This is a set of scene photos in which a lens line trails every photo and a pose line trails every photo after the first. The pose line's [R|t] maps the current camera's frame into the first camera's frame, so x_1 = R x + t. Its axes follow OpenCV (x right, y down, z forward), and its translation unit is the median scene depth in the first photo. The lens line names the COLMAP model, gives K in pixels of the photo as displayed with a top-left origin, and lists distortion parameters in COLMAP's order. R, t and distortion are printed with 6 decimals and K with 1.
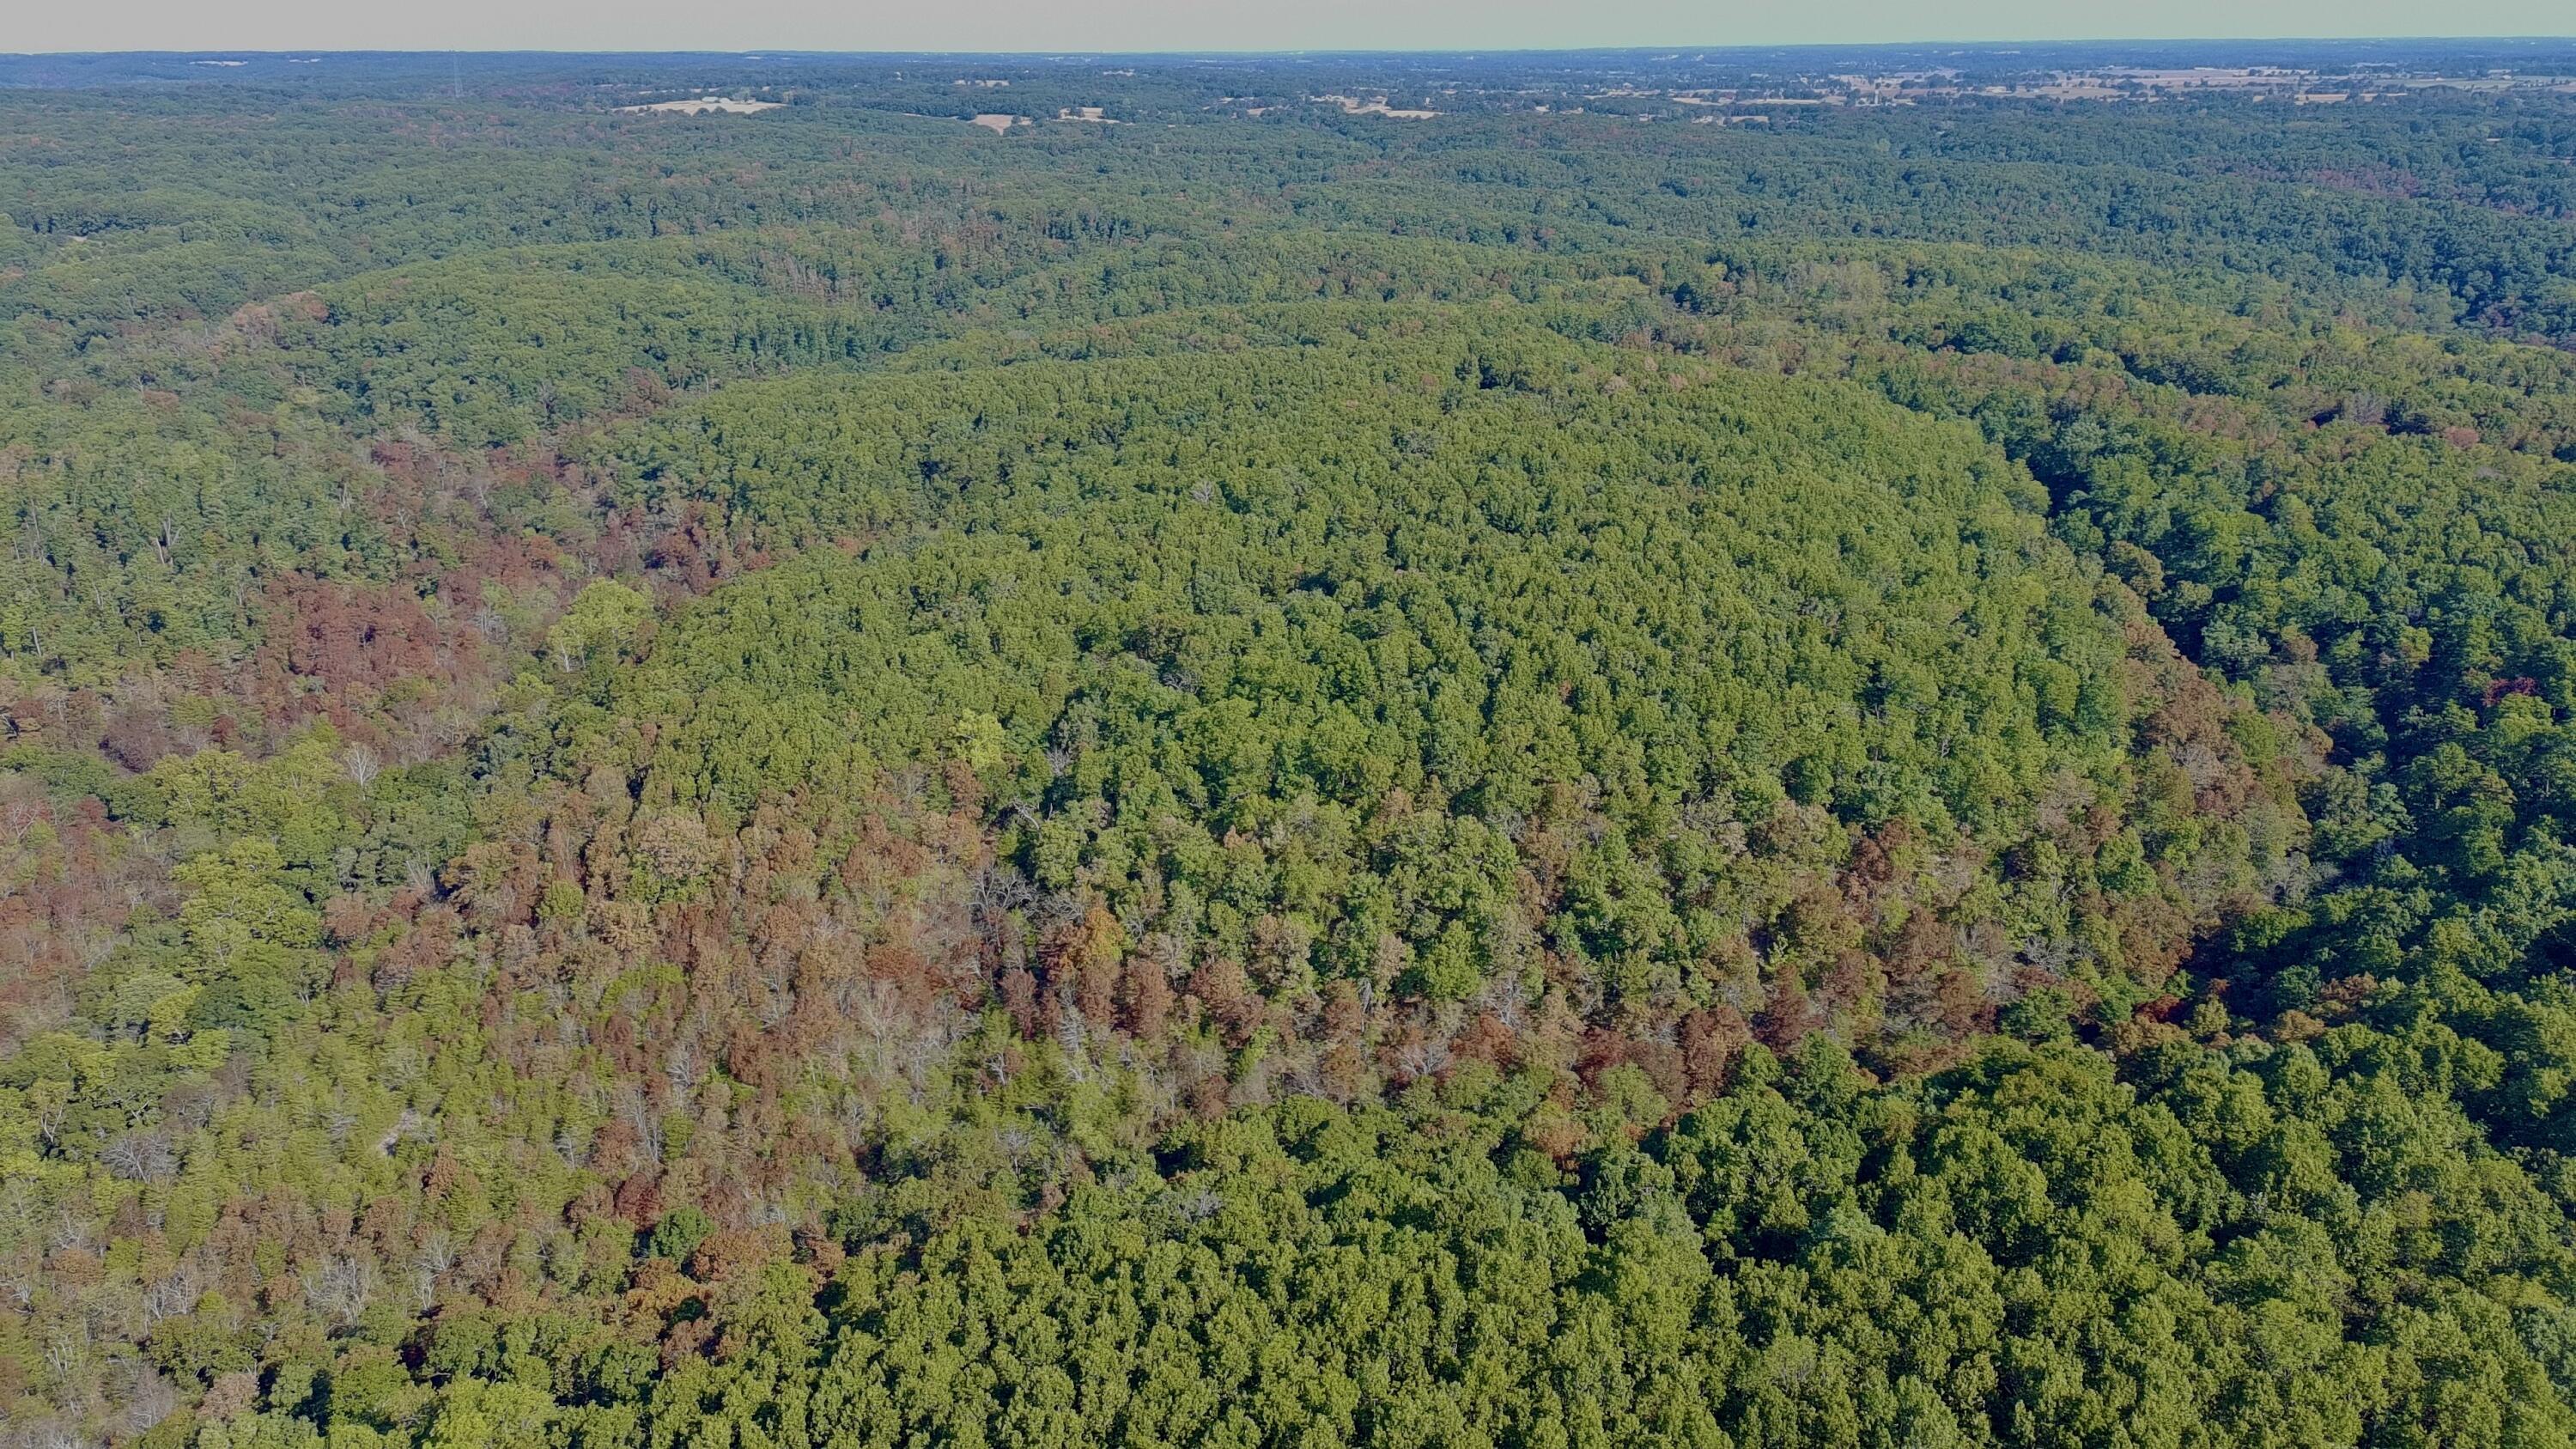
lens RADIAL K [[1969.8, 0, 1283.5], [0, 1969.8, 719.0], [0, 0, 1]] dist [0.065861, -0.082520]
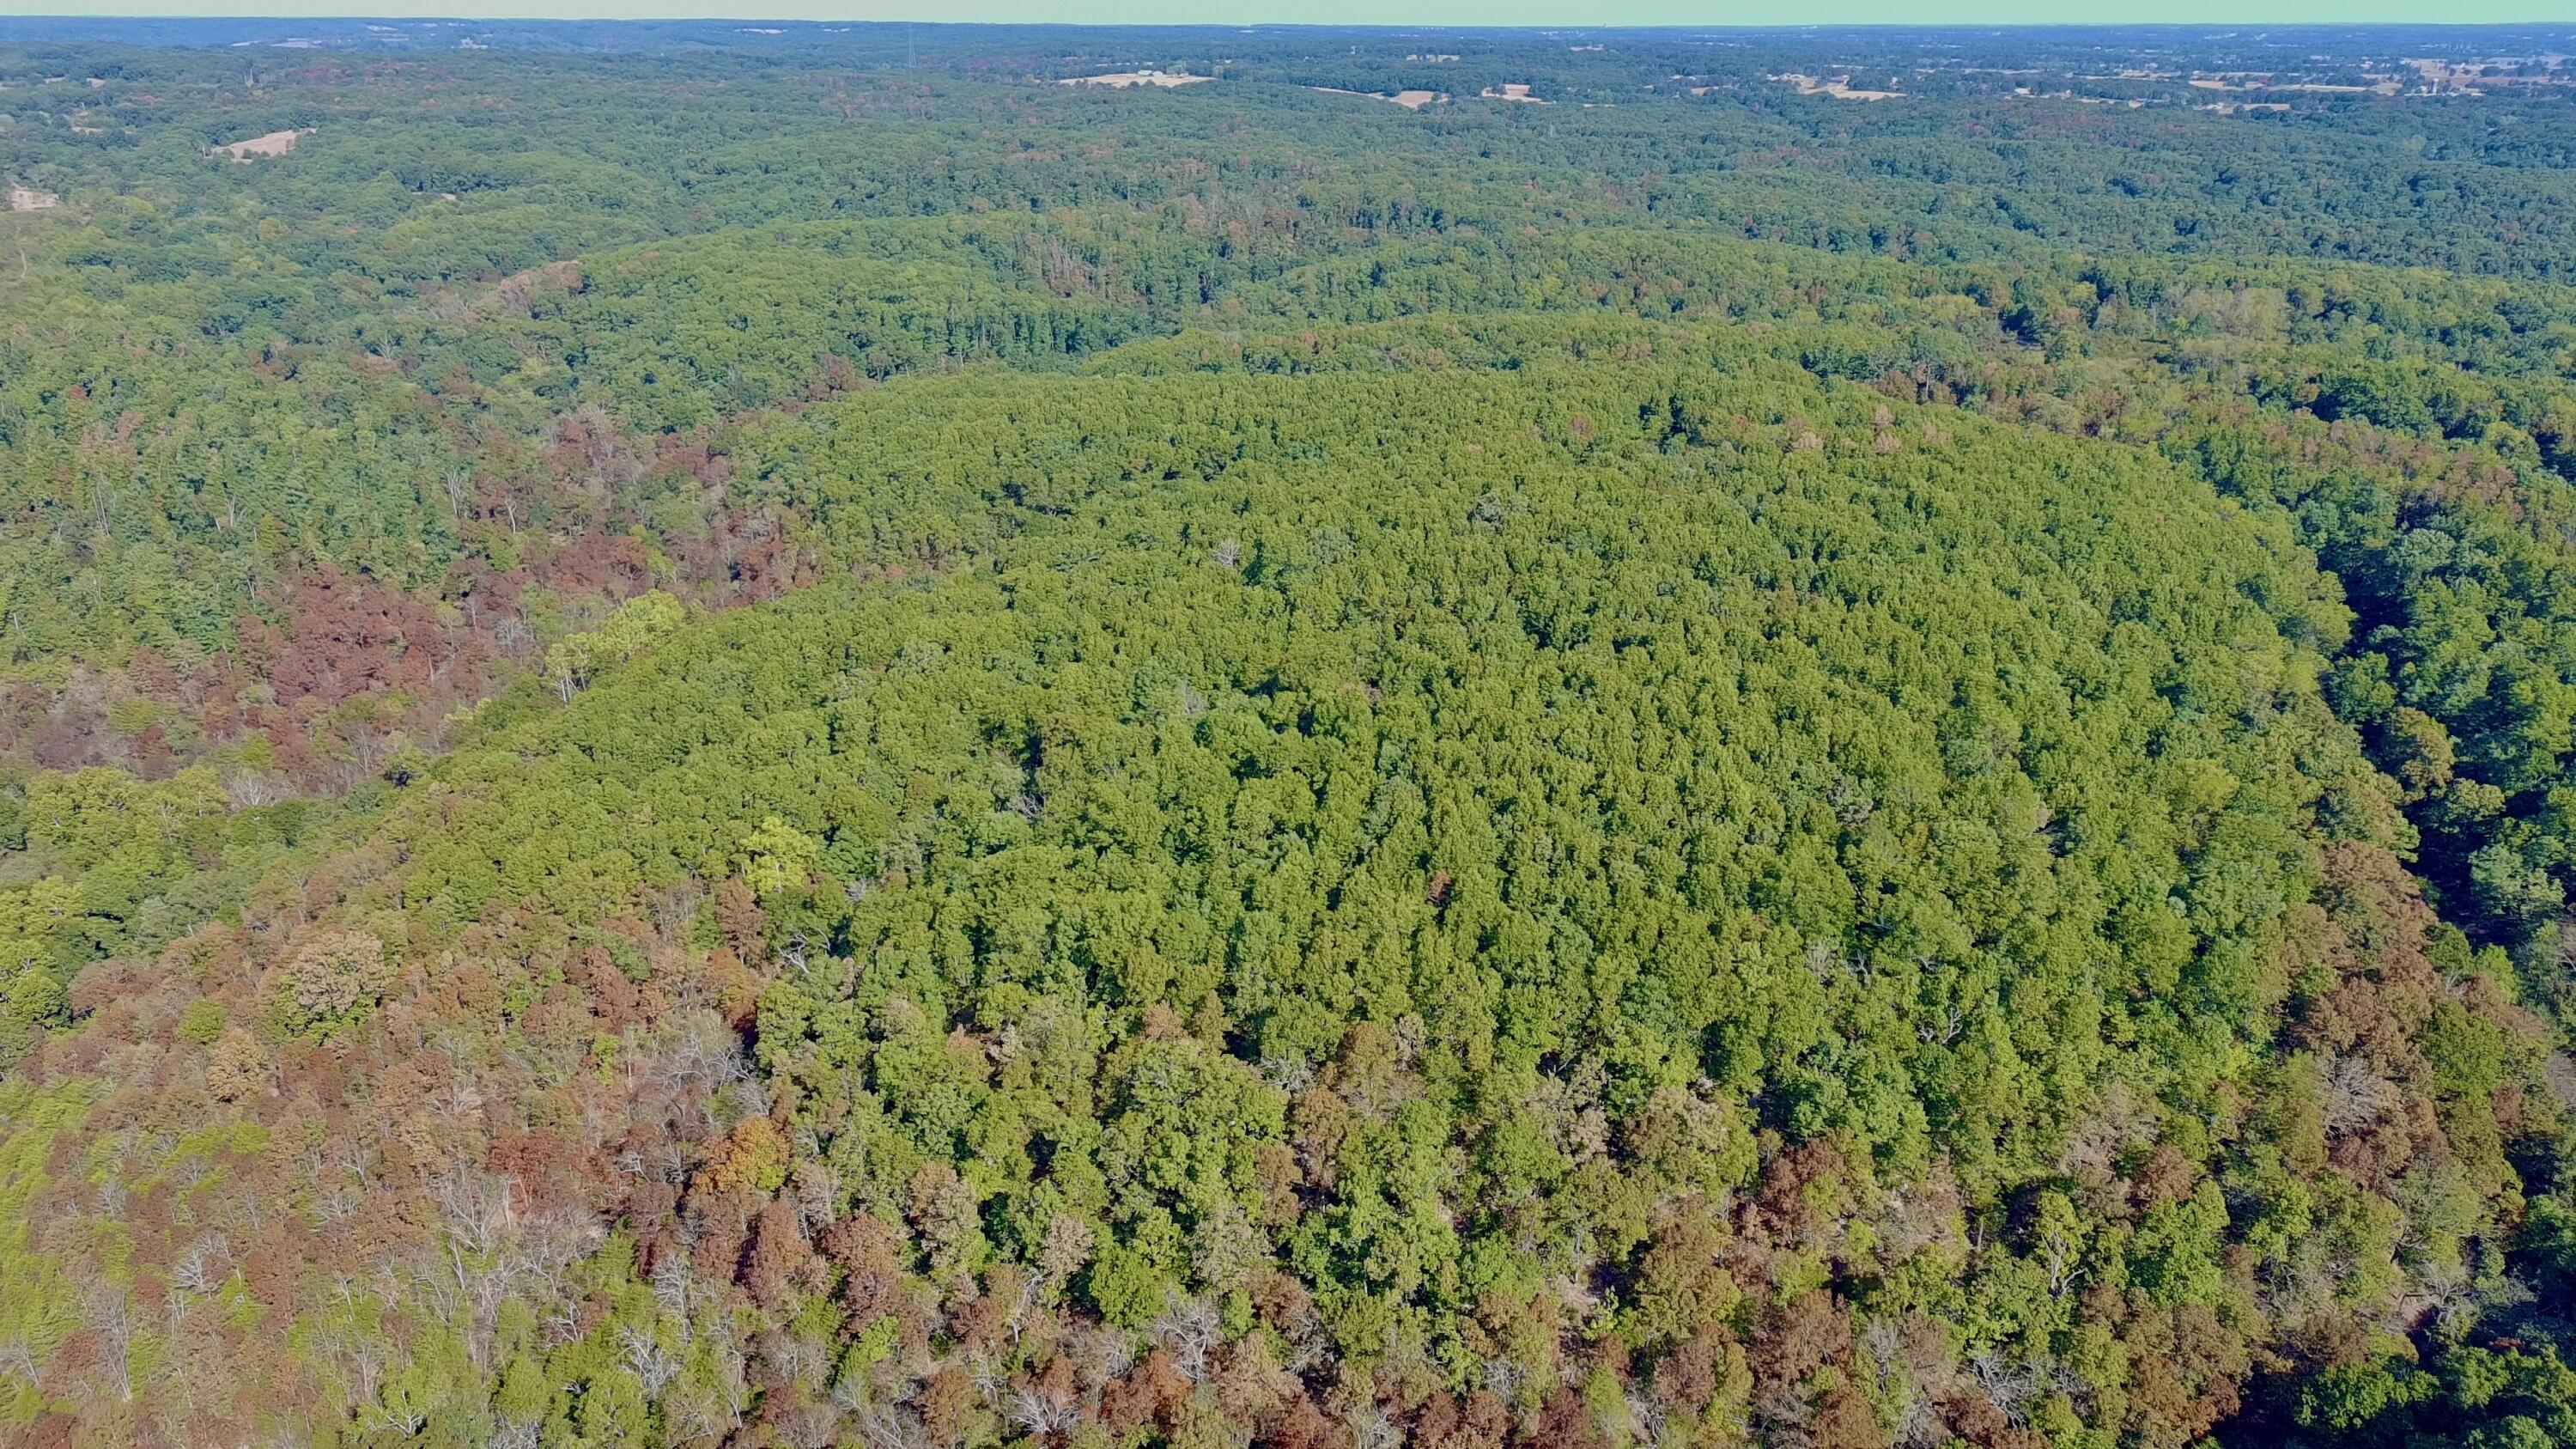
lens RADIAL K [[1969.8, 0, 1283.5], [0, 1969.8, 719.0], [0, 0, 1]] dist [0.065861, -0.082520]
pose [[0.970190, 0.088812, -0.225485, 0.124981], [-0.086181, 0.996047, 0.021504, -0.044398], [0.226504, -0.001430, 0.974009, 0.126651]]
